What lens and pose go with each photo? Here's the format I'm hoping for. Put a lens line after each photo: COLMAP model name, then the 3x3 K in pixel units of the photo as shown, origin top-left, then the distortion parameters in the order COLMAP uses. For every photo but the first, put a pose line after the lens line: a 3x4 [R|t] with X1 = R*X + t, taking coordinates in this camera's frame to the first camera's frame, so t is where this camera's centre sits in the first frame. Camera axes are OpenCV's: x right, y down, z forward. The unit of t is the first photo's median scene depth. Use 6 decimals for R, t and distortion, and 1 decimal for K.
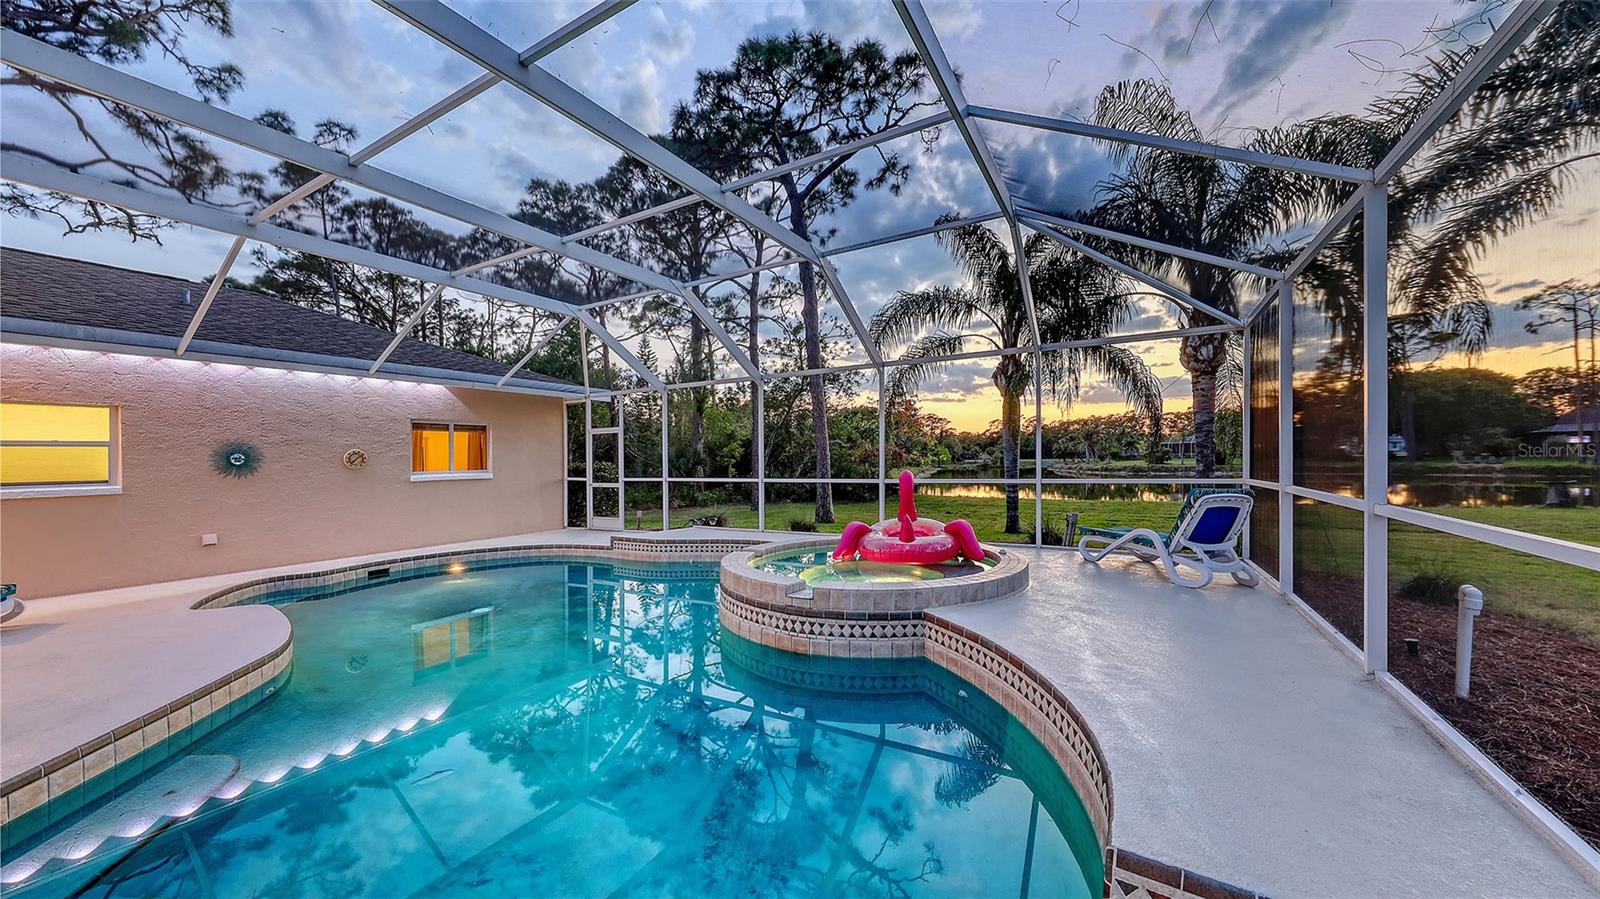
lens RADIAL K [[575.5, 0, 800.0], [0, 575.5, 449.5], [0, 0, 1]] dist [0.024419, 0.000045]
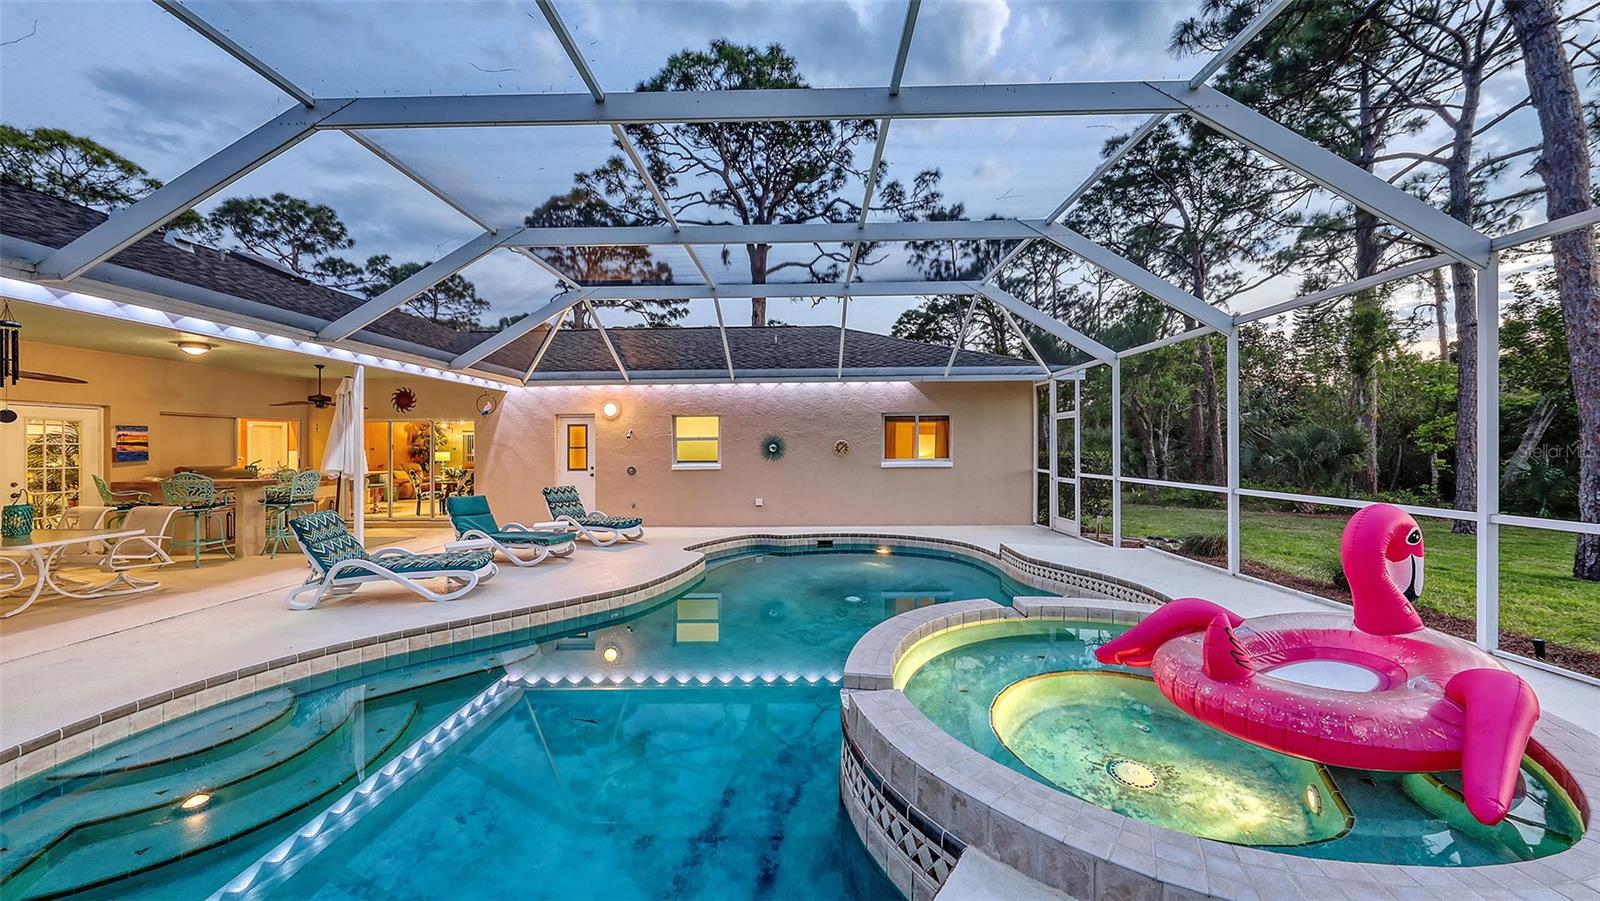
lens RADIAL K [[568.1, 0, 800.0], [0, 568.1, 450.5], [0, 0, 1]] dist [-0.001037, -0.000042]
pose [[0.497019, 0.017566, -0.867562, 0.252397], [0.015339, 0.999461, 0.029024, -0.015489], [0.867604, -0.027733, 0.496482, 0.334140]]
